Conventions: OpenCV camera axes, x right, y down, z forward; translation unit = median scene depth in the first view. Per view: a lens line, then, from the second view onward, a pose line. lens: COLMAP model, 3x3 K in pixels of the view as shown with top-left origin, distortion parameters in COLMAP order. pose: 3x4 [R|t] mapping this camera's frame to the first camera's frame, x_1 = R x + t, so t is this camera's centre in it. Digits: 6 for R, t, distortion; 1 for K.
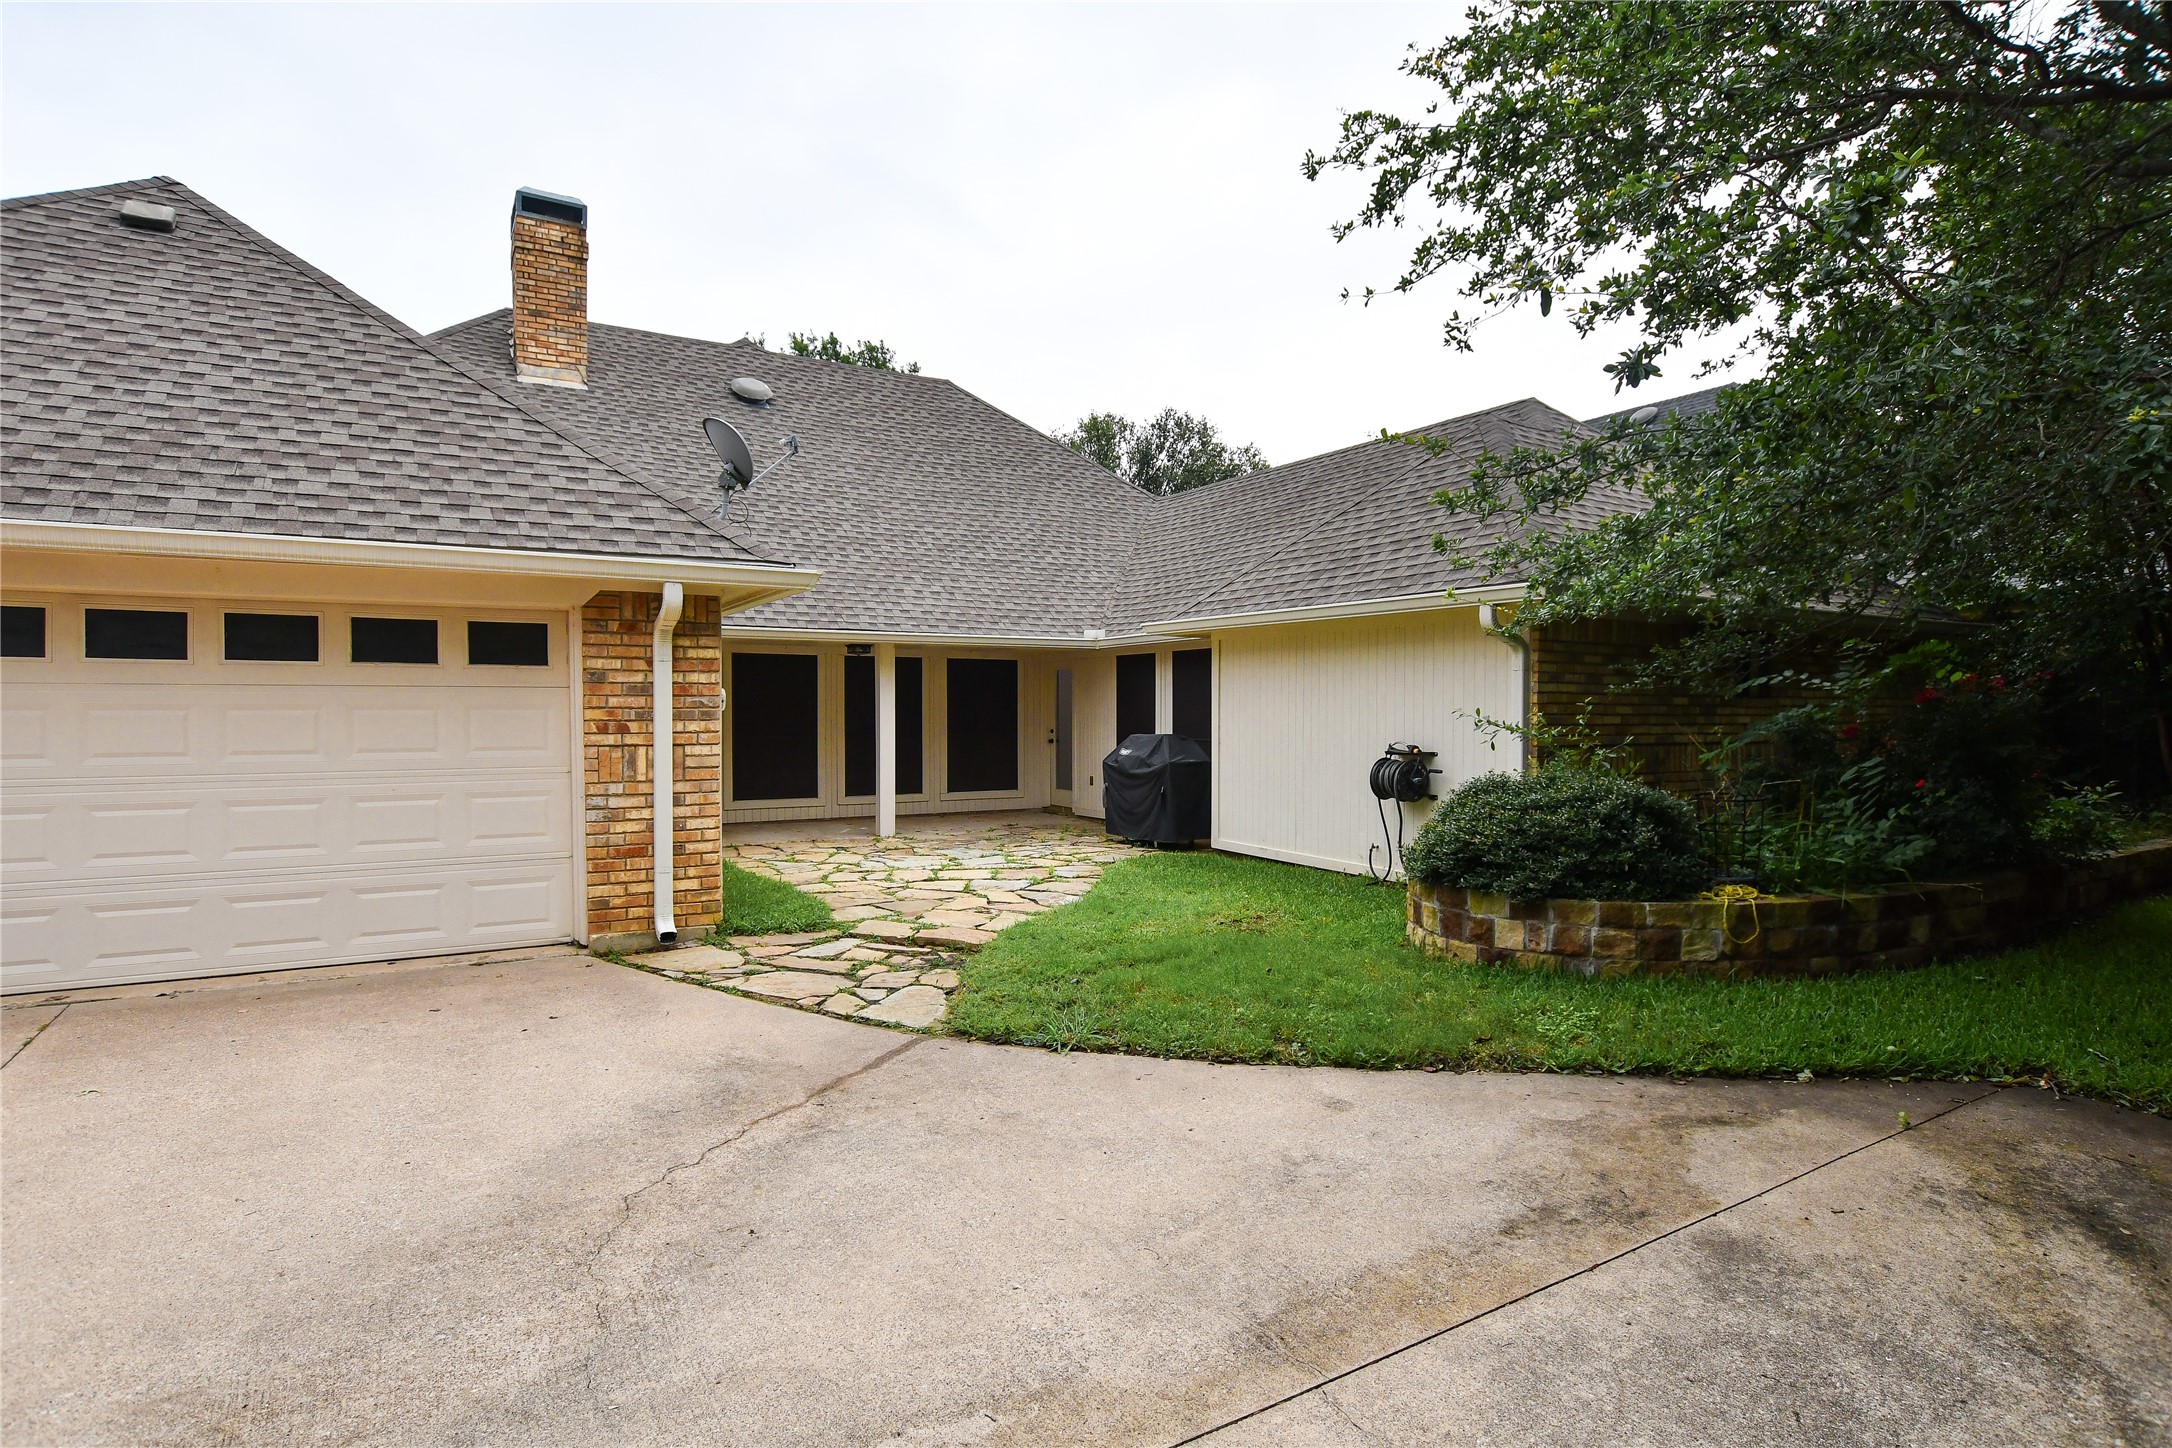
lens RADIAL K [[1128.3, 0, 1093.5], [0, 1128.3, 730.2], [0, 0, 1]] dist [-0.025042, 0.003310]
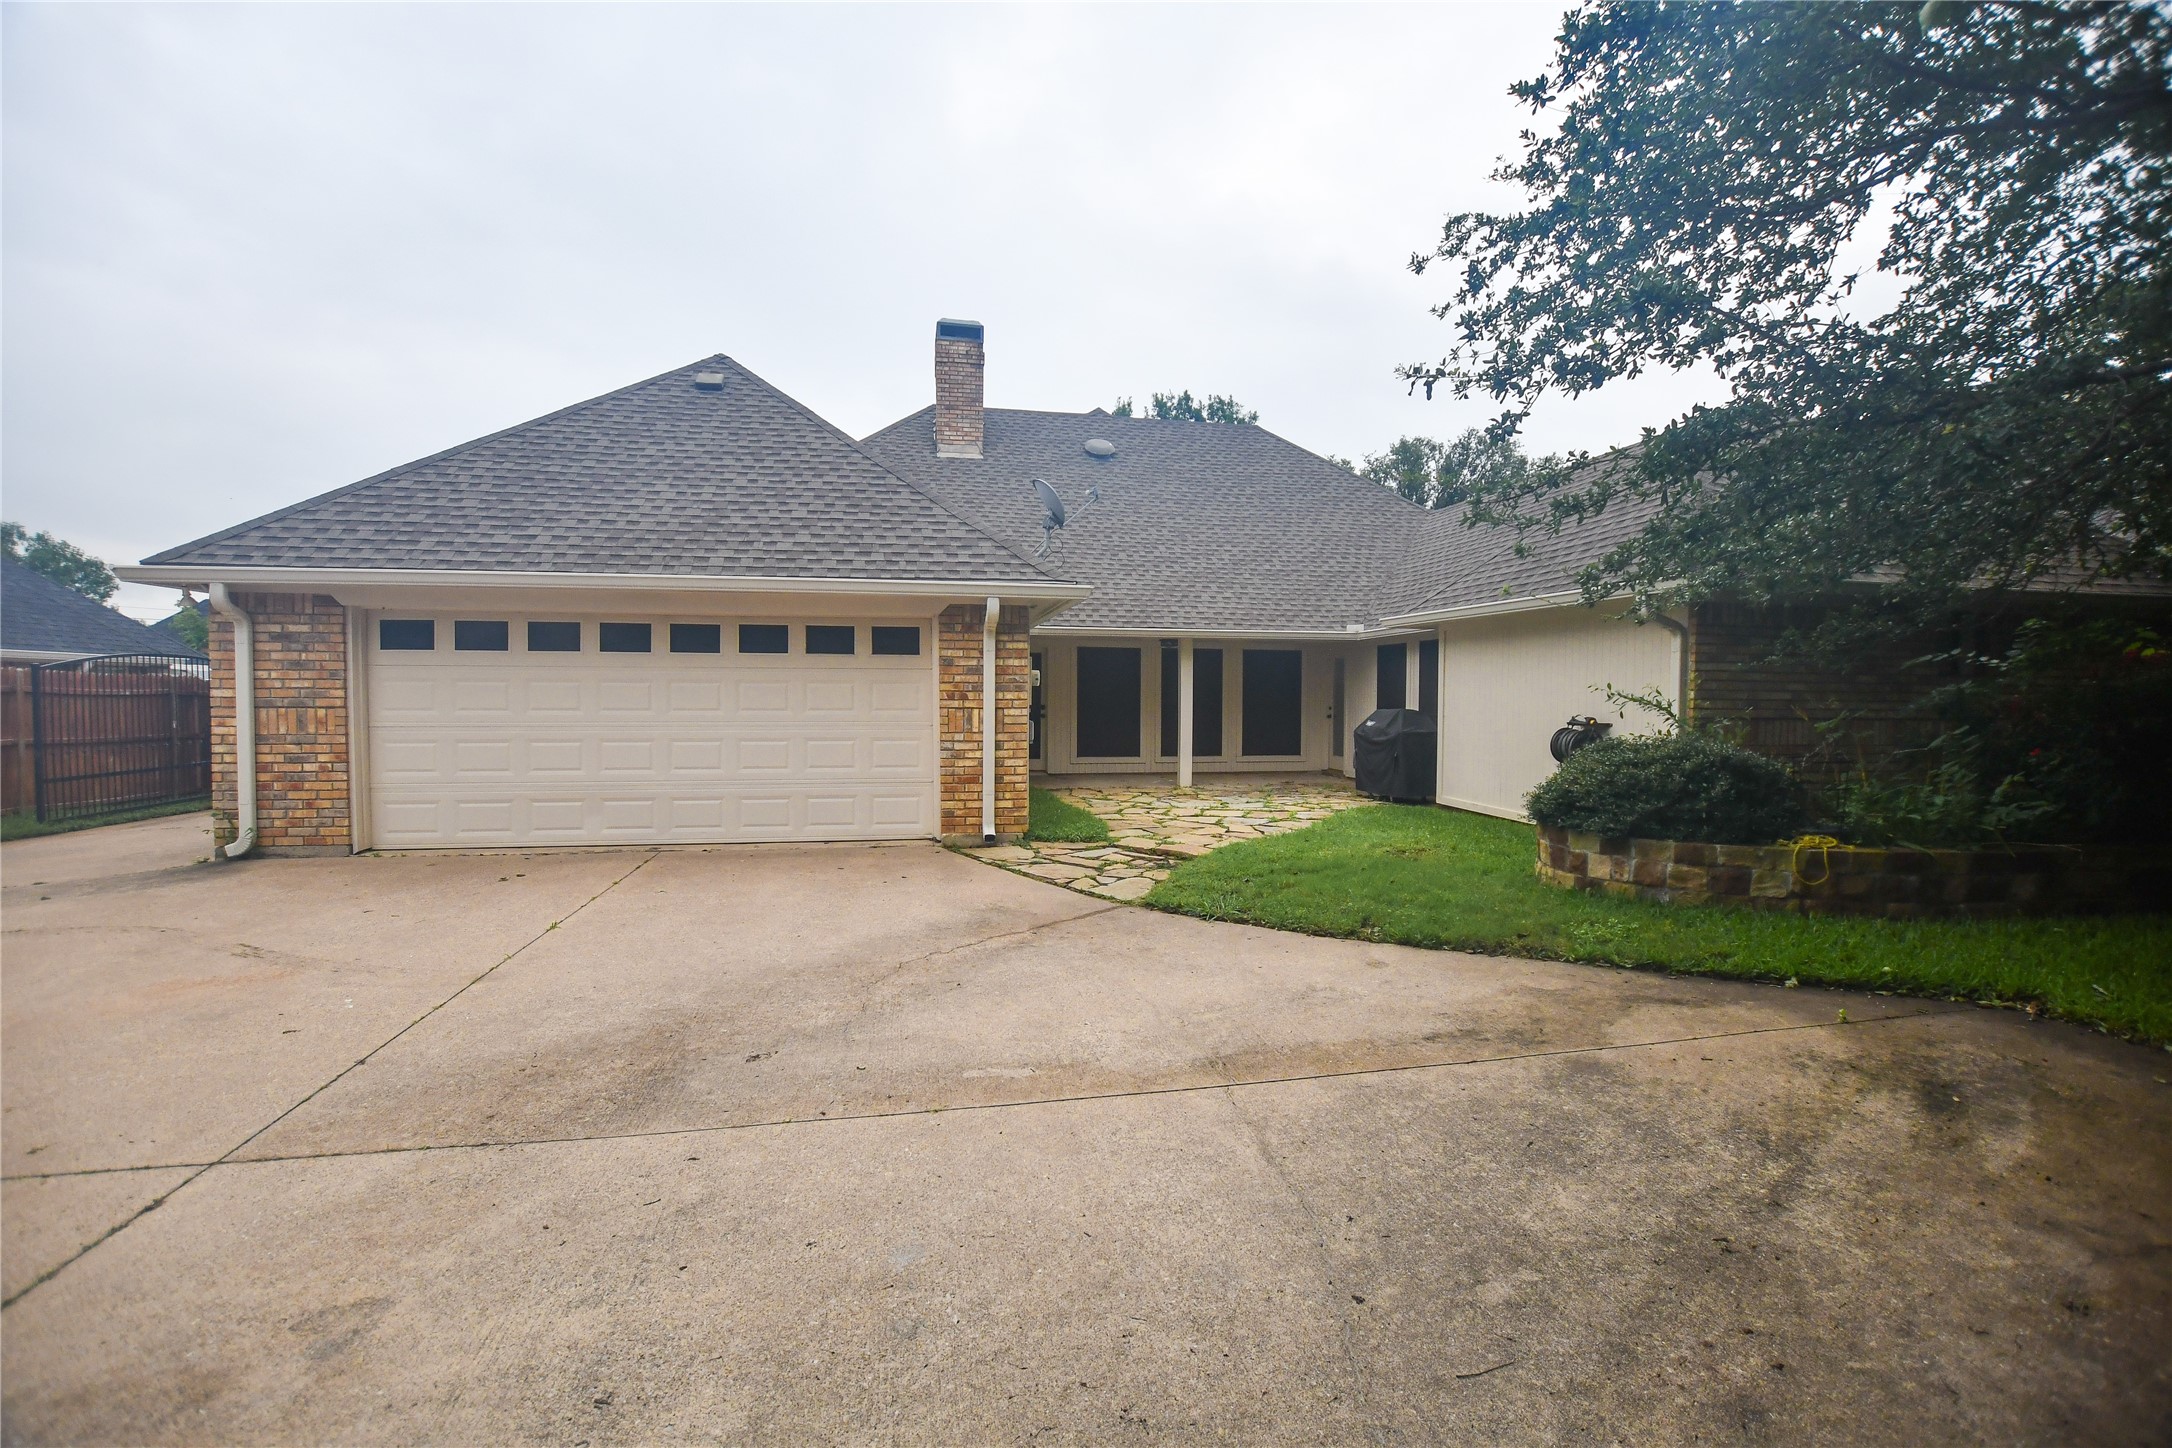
lens RADIAL K [[955.2, 0, 1090.3], [0, 955.2, 722.9], [0, 0, 1]] dist [-0.032733, 0.002326]
pose [[0.938150, 0.013571, -0.345962, 0.115548], [-0.010372, 0.999885, 0.011098, 0.011485], [0.346073, -0.006823, 0.938183, -0.085035]]
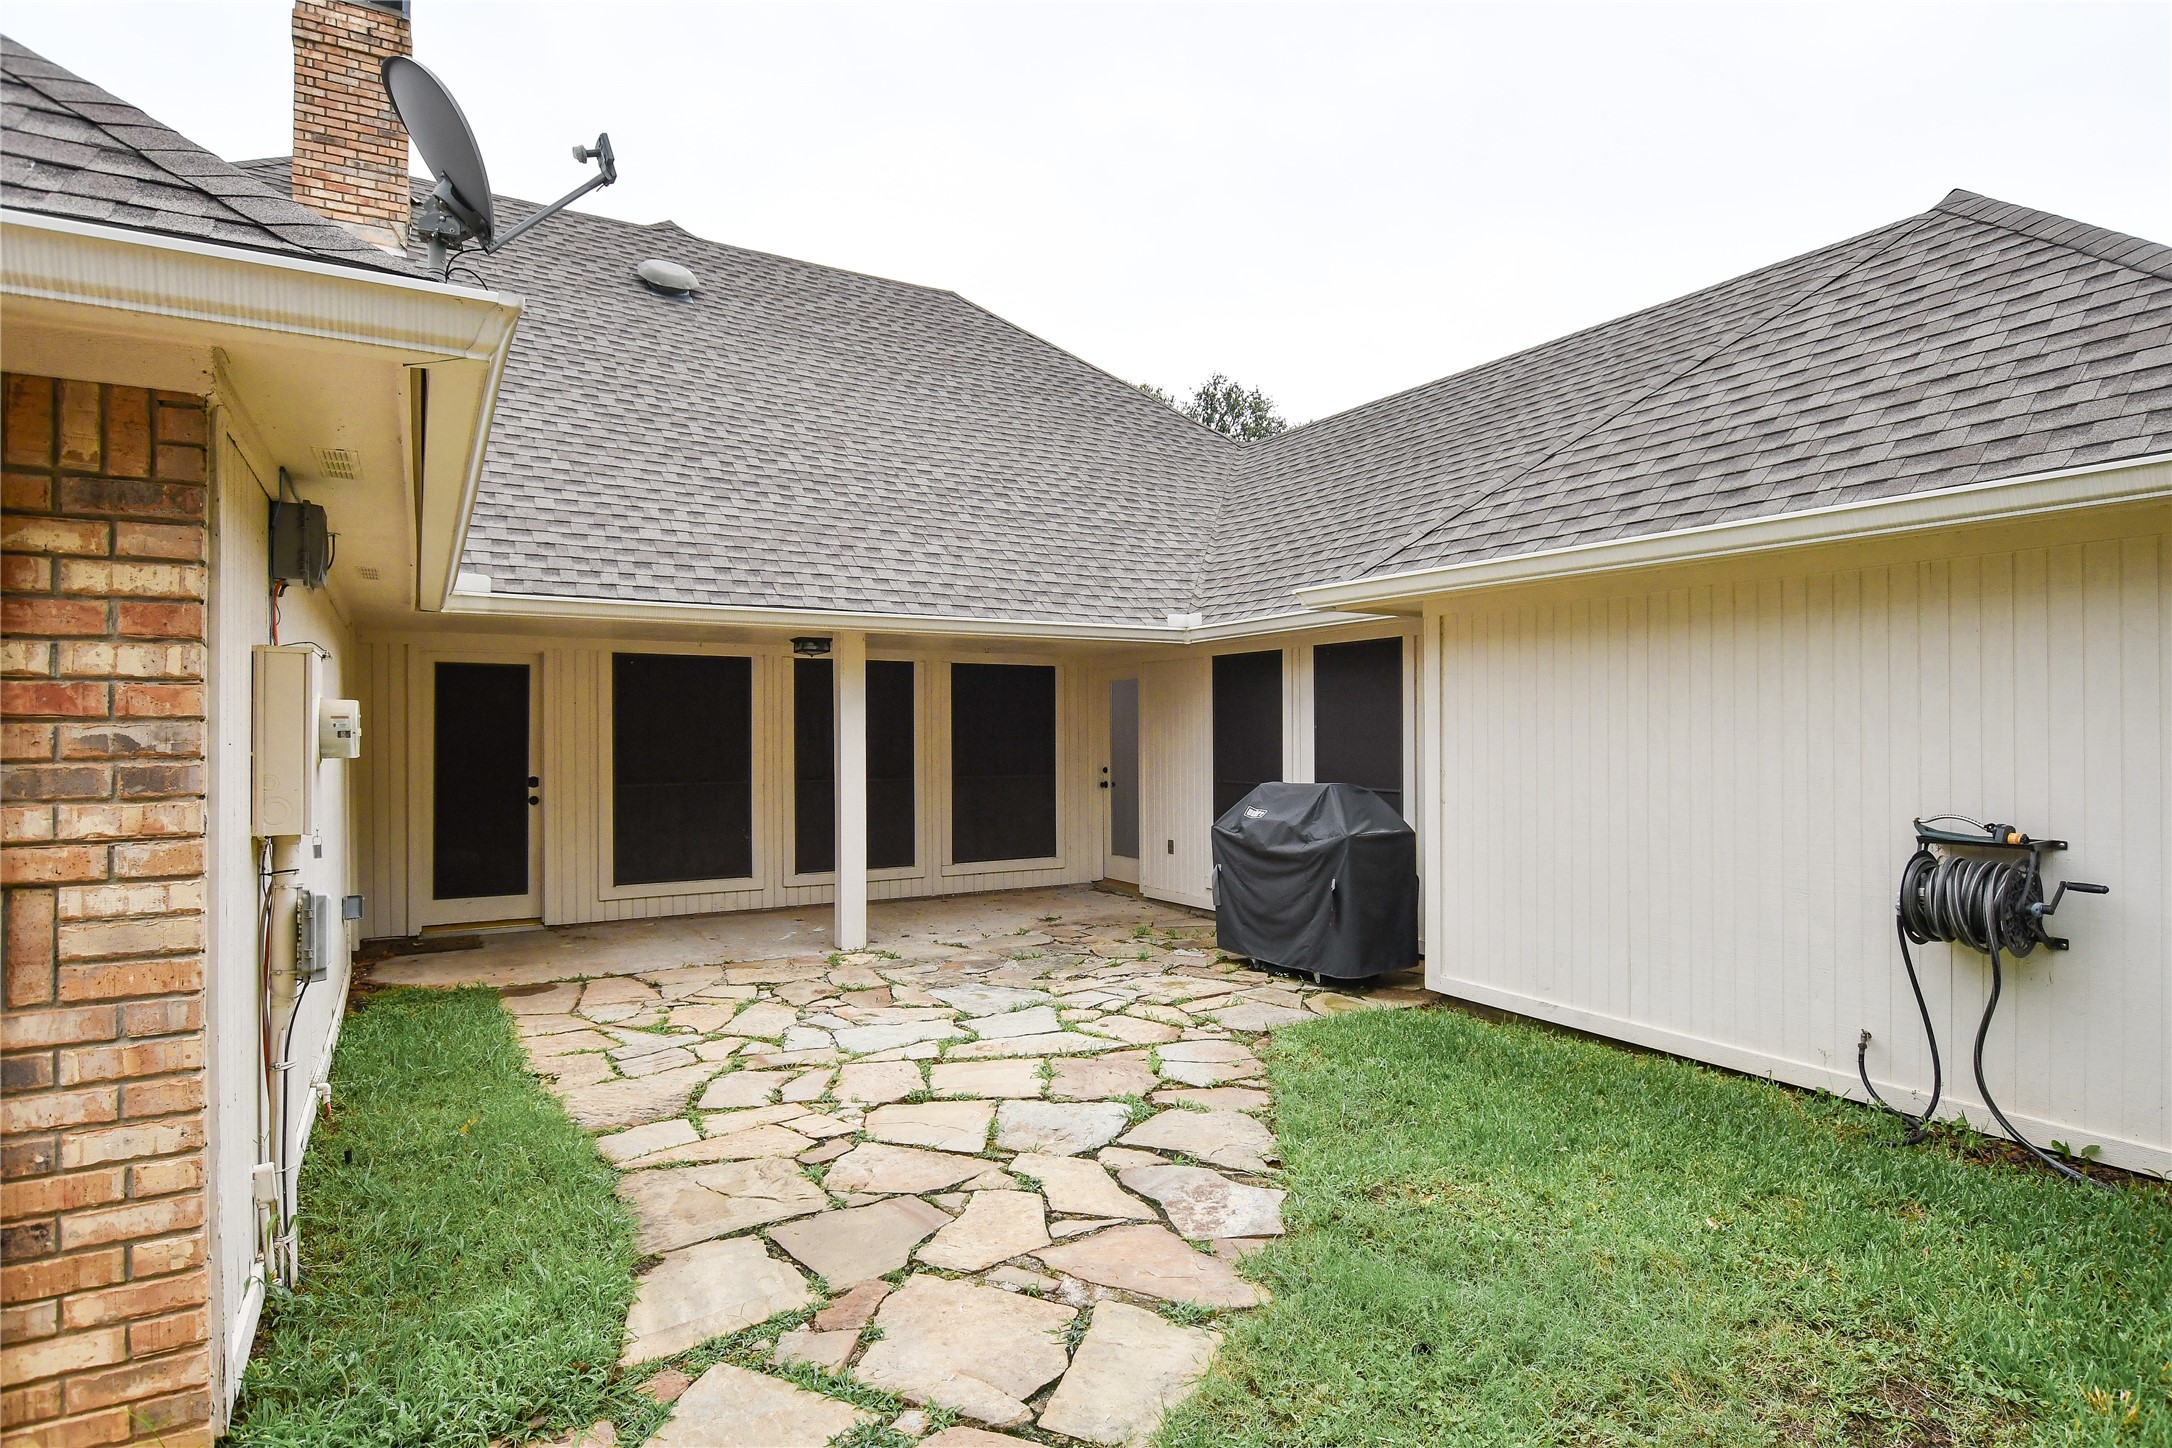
lens RADIAL K [[1128.3, 0, 1102.9], [0, 1128.3, 733.1], [0, 0, 1]] dist [-0.025042, 0.003310]
pose [[0.999990, -0.004059, 0.002083, -0.059514], [0.004095, 0.999830, -0.017969, -0.013841], [-0.002010, 0.017977, 0.999836, 0.475791]]
